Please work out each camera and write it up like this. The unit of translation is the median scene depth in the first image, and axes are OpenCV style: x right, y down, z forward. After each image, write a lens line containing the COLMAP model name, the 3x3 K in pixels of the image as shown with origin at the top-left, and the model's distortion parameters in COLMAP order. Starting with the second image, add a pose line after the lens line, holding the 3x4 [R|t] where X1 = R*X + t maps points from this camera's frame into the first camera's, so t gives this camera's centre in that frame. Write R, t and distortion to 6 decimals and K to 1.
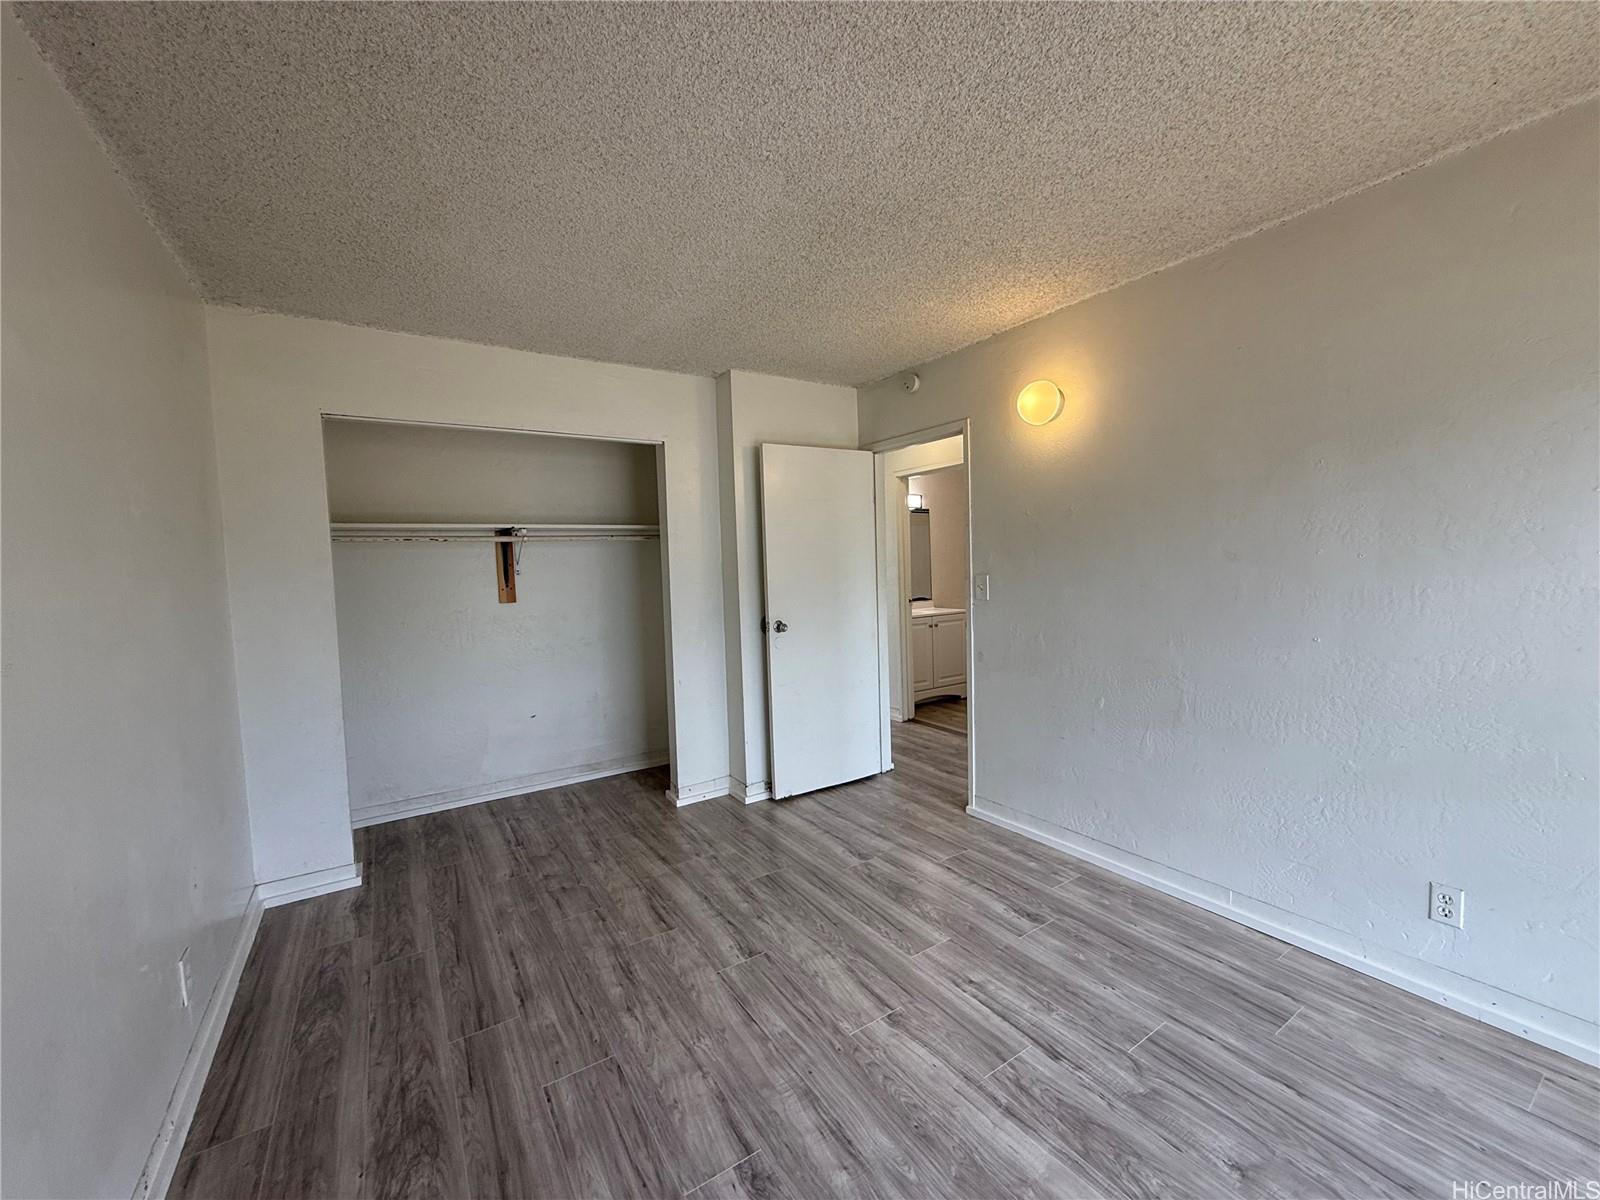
lens RADIAL K [[636.6, 0, 796.6], [0, 636.6, 601.4], [0, 0, 1]] dist [0.000542, -0.000080]
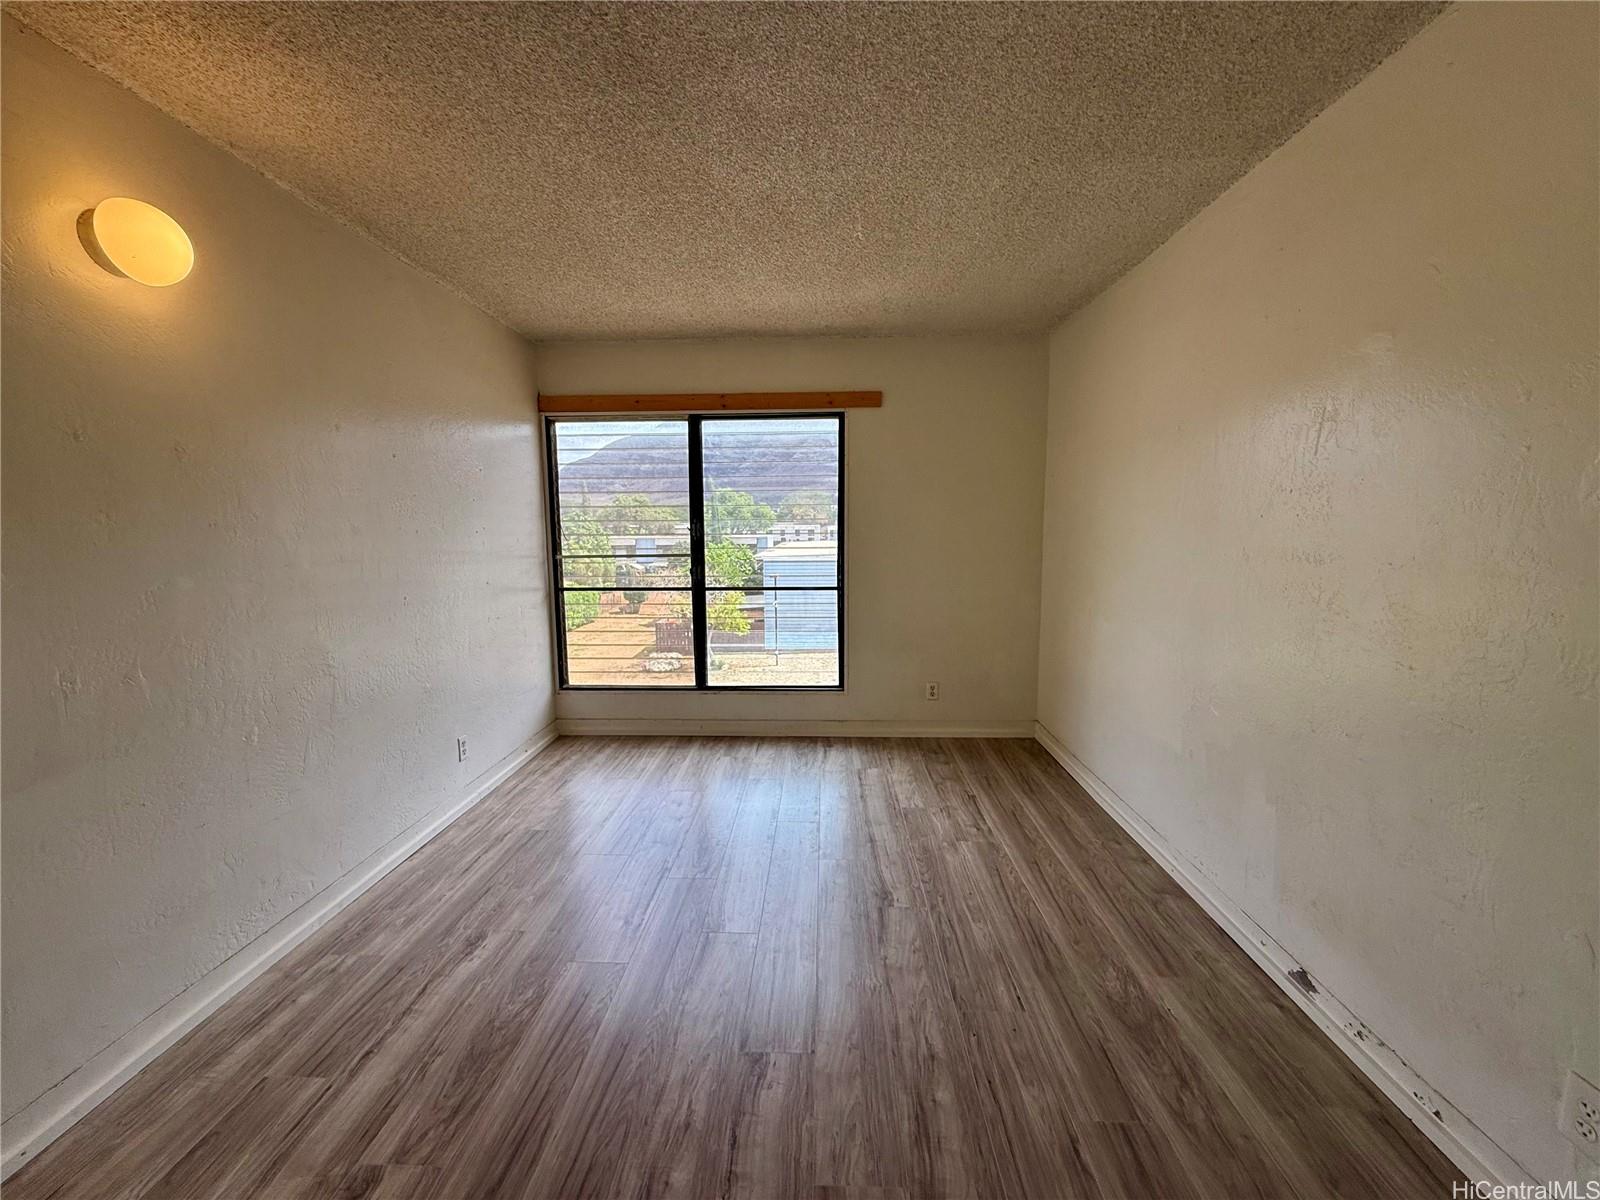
lens RADIAL K [[636.6, 0, 796.6], [0, 636.6, 601.4], [0, 0, 1]] dist [0.000542, -0.000080]
pose [[-0.813672, -0.030171, 0.580541, -0.567744], [0.069480, 0.986446, 0.148648, -0.070434], [-0.577157, 0.161287, -0.800547, 1.629815]]
